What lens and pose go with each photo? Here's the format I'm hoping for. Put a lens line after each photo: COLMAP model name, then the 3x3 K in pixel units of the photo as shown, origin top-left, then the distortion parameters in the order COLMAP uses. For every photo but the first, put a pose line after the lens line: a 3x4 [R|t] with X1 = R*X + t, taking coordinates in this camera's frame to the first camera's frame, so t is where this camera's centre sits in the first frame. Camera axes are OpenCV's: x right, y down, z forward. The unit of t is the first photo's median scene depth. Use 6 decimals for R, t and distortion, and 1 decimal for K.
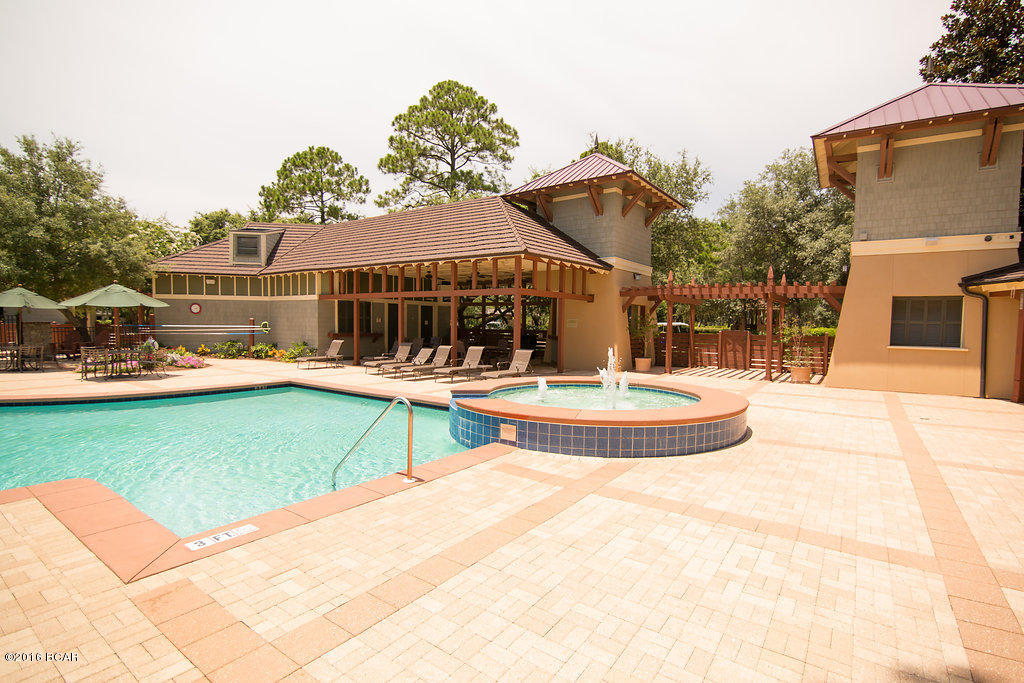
lens RADIAL K [[492.7, 0, 512.6], [0, 492.7, 356.4], [0, 0, 1]] dist [-0.016159, 0.000124]
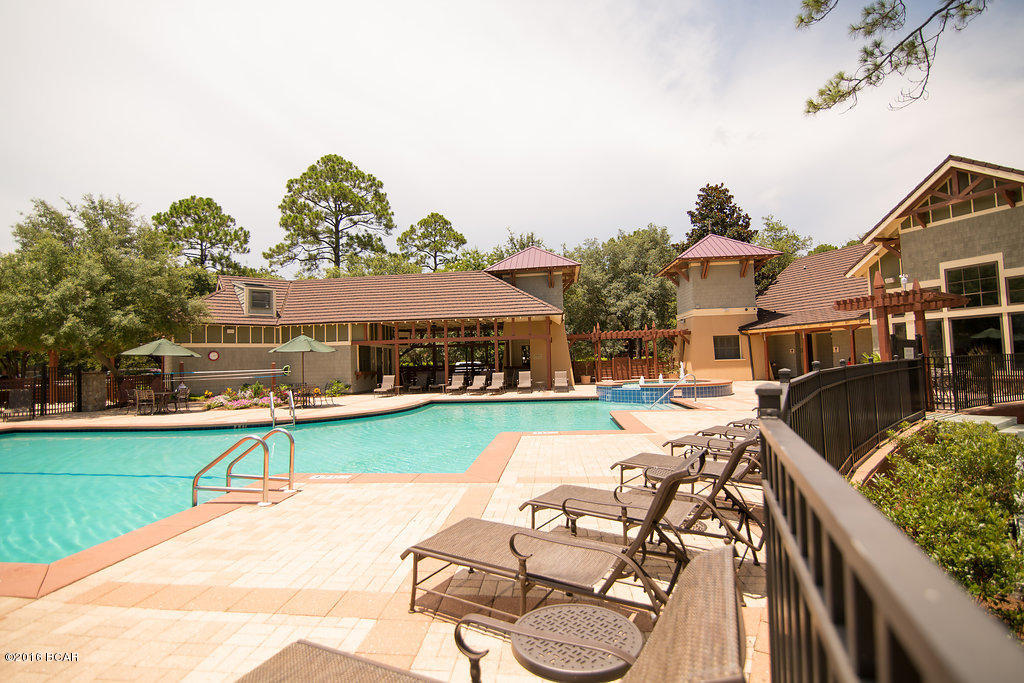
lens RADIAL K [[477.2, 0, 512.0], [0, 477.2, 341.5], [0, 0, 1]] dist [-0.001017, 0.000002]
pose [[0.886738, -0.019346, 0.461866, -0.552904], [0.072990, 0.992451, -0.098562, 0.022915], [-0.456473, 0.121110, 0.881456, -0.236827]]
